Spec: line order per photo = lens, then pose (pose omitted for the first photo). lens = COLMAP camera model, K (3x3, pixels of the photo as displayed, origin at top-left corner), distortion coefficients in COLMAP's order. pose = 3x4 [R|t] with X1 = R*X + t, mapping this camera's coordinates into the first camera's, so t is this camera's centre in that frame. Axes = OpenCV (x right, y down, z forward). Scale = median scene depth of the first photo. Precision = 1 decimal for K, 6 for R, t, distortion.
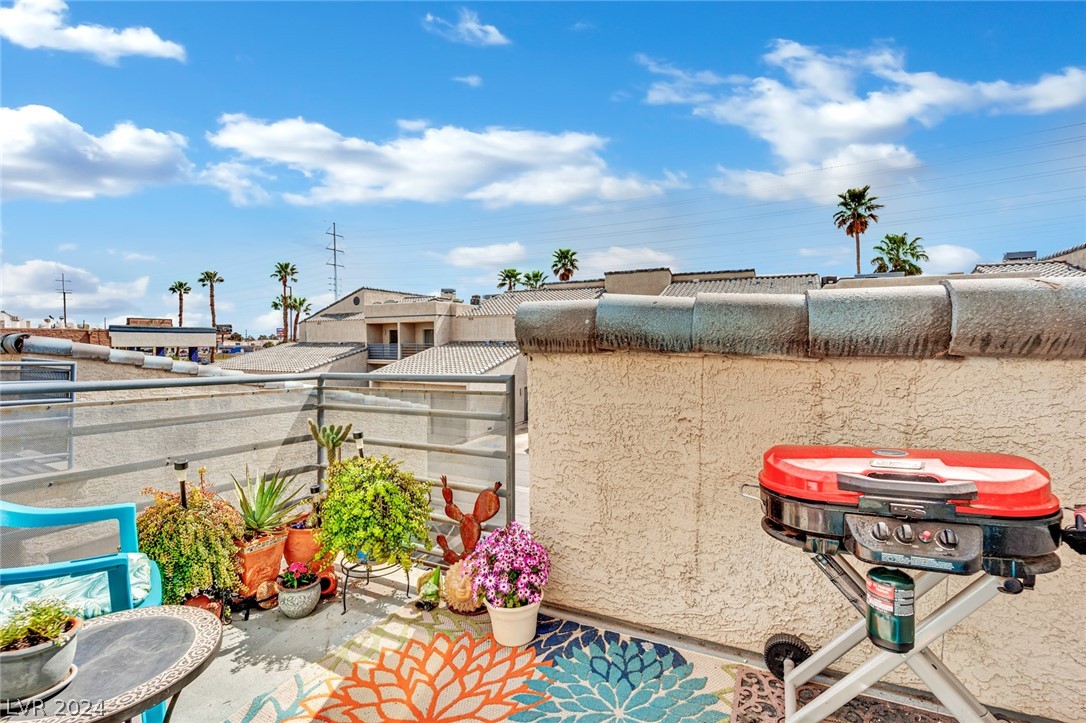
lens RADIAL K [[461.4, 0, 539.3], [0, 461.4, 349.1], [0, 0, 1]] dist [-0.022638, -0.000090]
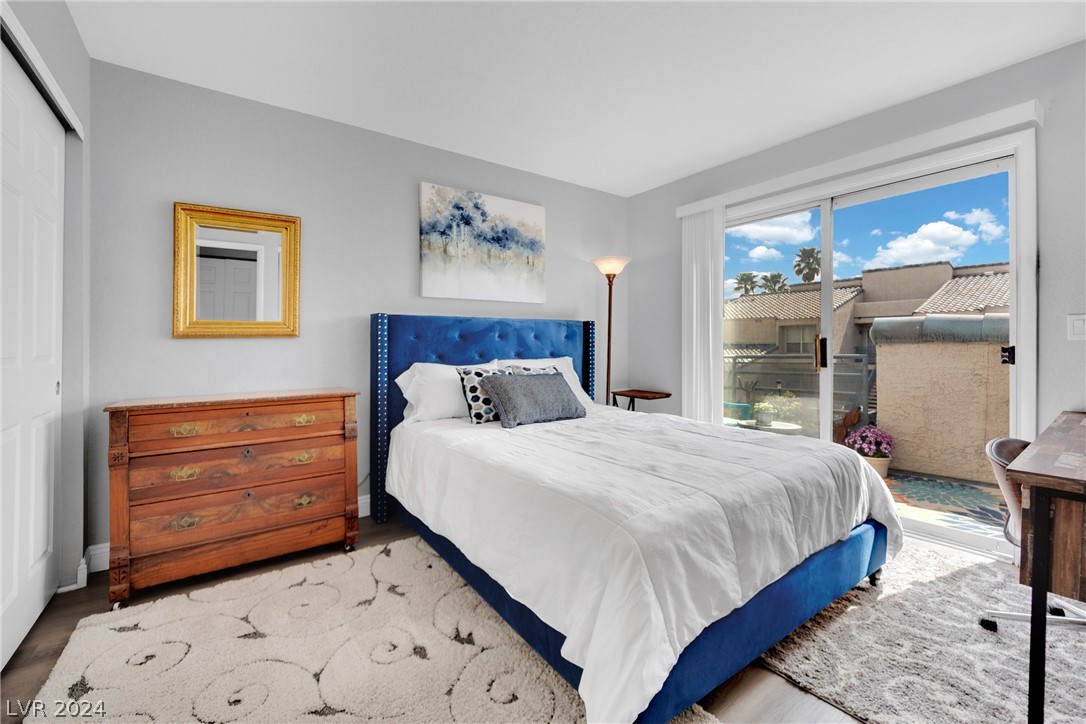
lens RADIAL K [[461.4, 0, 539.3], [0, 461.4, 349.6], [0, 0, 1]] dist [-0.022638, -0.000090]
pose [[0.897414, 0.002724, -0.441180, -0.492899], [-0.006864, 0.999946, -0.007787, 0.063356], [0.441136, 0.010016, 0.897385, -1.497533]]
